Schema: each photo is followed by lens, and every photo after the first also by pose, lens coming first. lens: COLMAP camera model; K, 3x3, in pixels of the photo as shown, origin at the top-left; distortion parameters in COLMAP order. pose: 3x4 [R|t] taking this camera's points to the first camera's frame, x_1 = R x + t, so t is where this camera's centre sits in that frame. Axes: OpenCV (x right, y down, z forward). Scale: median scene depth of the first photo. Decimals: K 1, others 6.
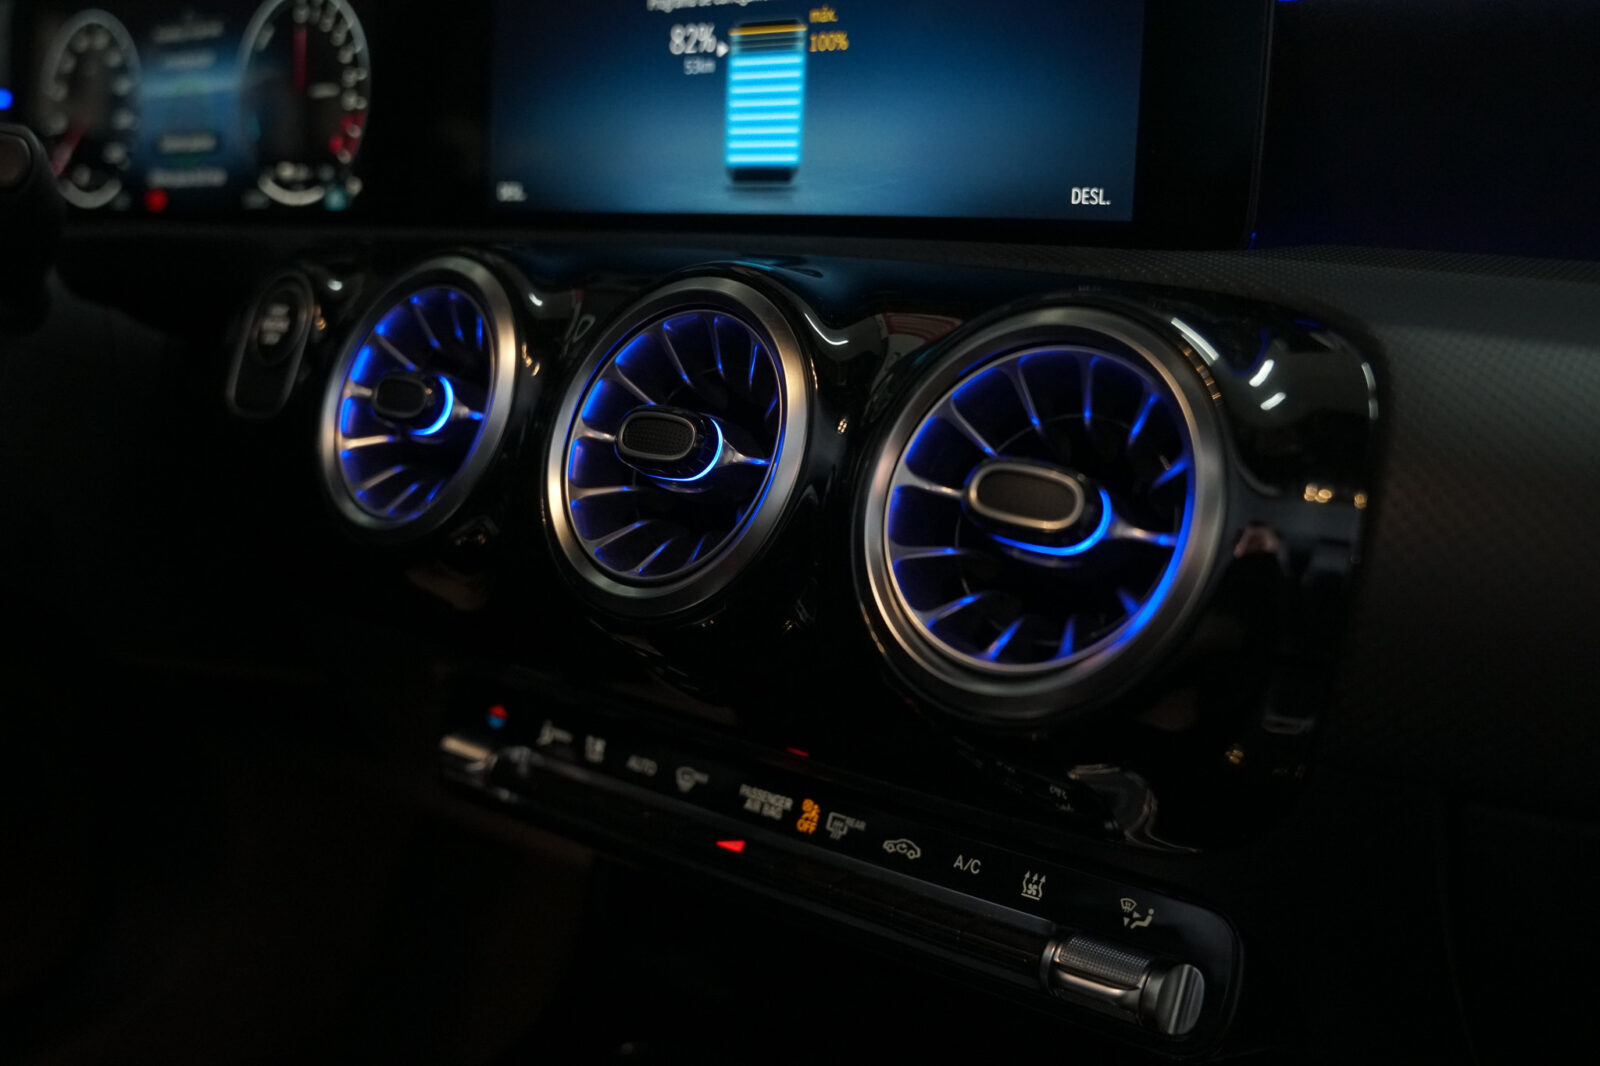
lens RADIAL K [[1641.2, 0, 784.1], [0, 1641.2, 528.9], [0, 0, 1]] dist [-0.104447, 0.000000]
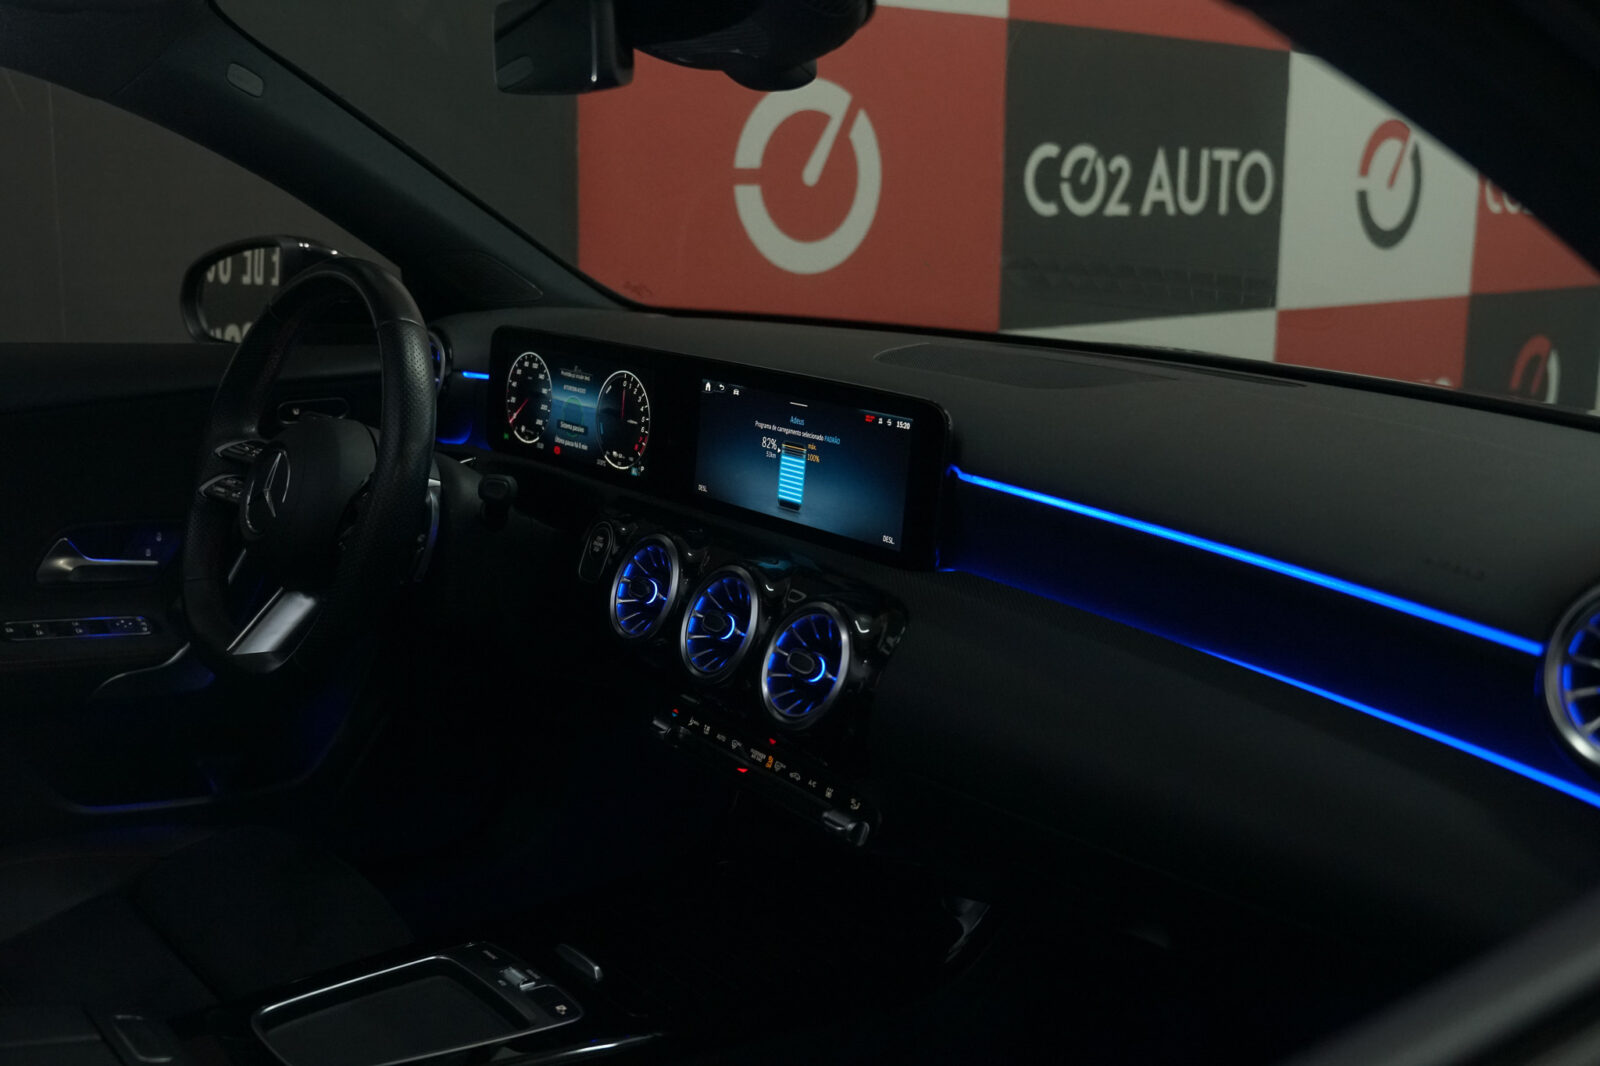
lens RADIAL K [[1641.2, 0, 809.2], [0, 1641.2, 537.9], [0, 0, 1]] dist [-0.104447, 0.000000]
pose [[0.974120, 0.076002, -0.212871, 0.535747], [-0.074651, 0.997106, 0.014389, -0.201152], [0.213348, 0.001874, 0.976974, -1.383097]]
